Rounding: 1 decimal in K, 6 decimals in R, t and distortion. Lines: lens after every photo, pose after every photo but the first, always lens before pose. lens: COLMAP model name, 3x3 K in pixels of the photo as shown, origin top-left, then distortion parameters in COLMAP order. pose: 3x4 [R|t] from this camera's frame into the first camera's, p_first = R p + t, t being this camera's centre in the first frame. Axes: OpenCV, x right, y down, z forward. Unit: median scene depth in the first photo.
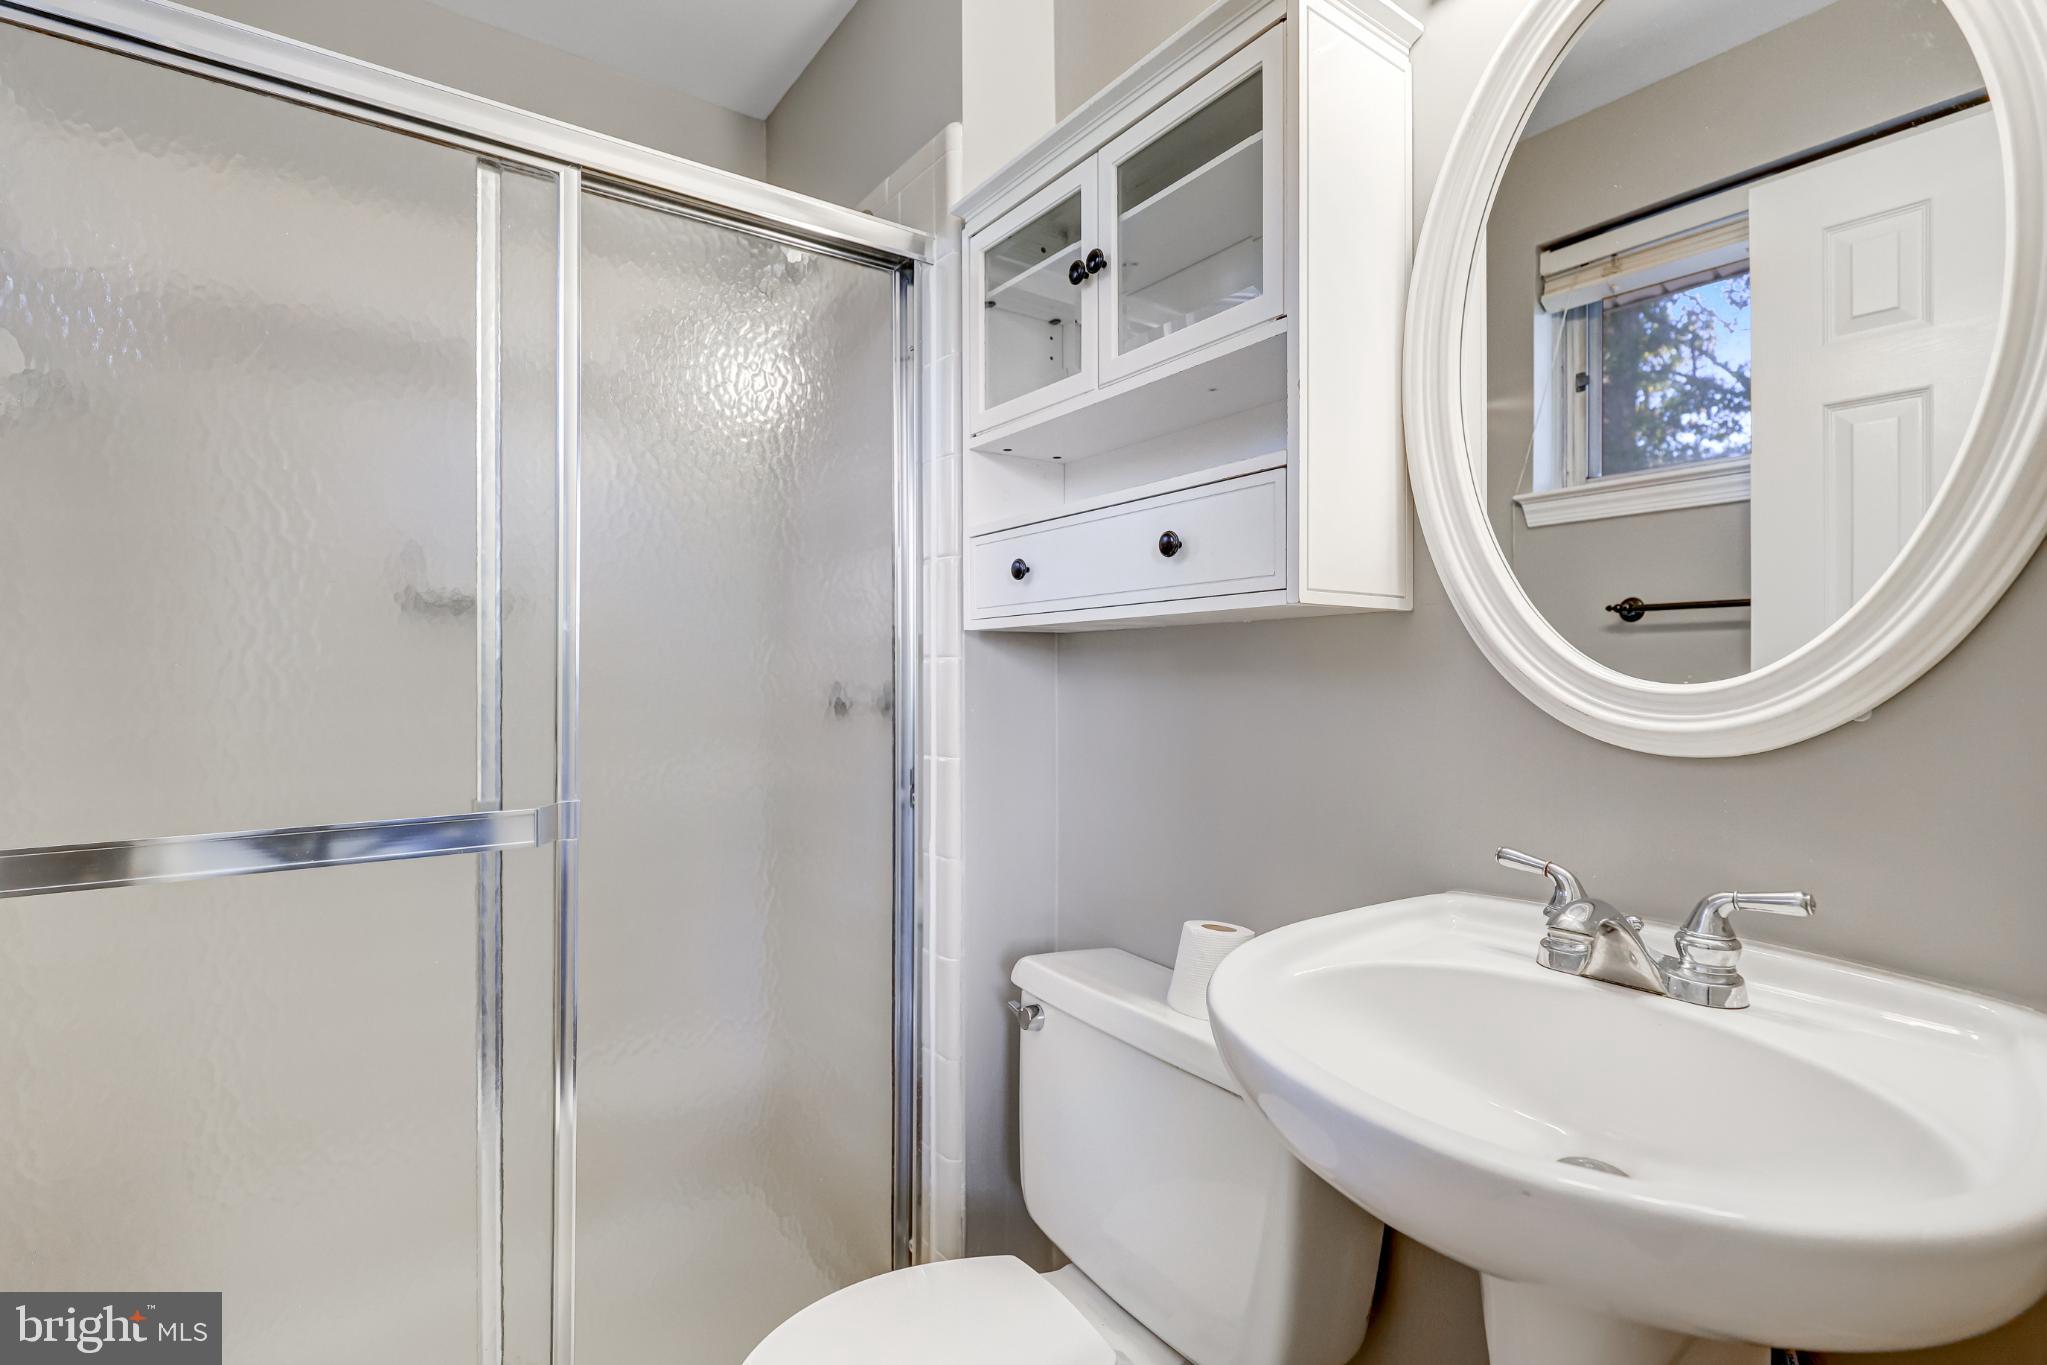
lens RADIAL K [[935.1, 0, 1018.2], [0, 935.1, 677.7], [0, 0, 1]] dist [0.003208, 0.001342]
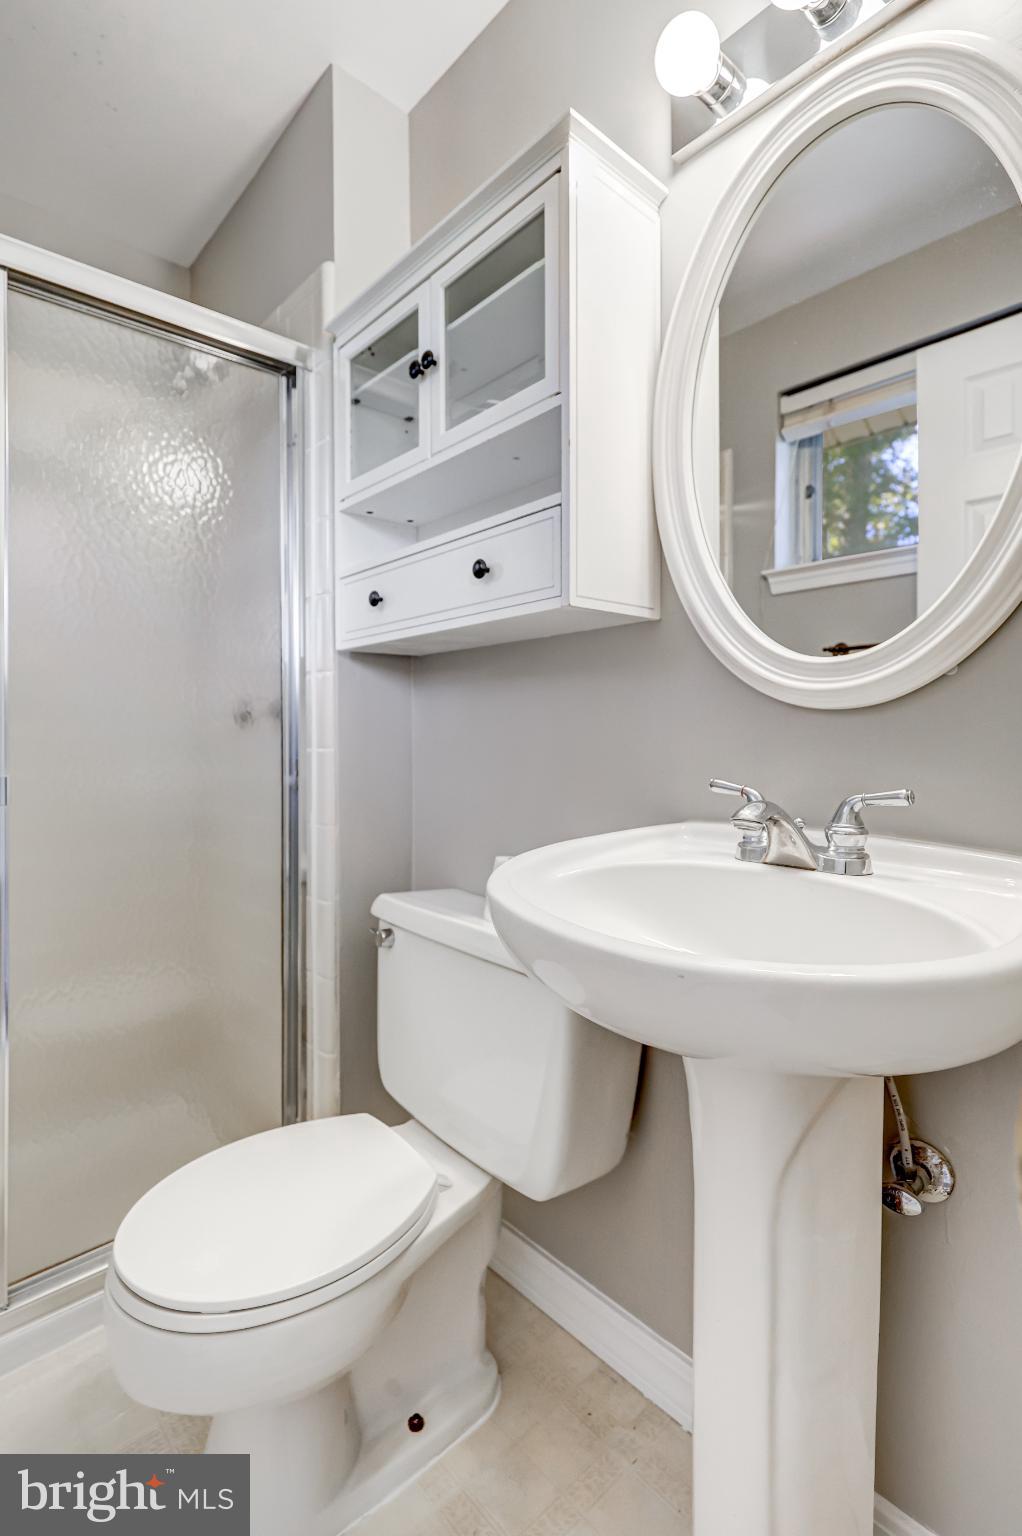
lens RADIAL K [[701.6, 0, 516.1], [0, 701.6, 764.2], [0, 0, 1]] dist [0.003208, 0.001342]
pose [[0.995245, -0.016976, 0.095912, 0.099615], [0.016147, 0.999825, 0.009418, 0.107832], [-0.096055, -0.007824, 0.995345, 0.010617]]
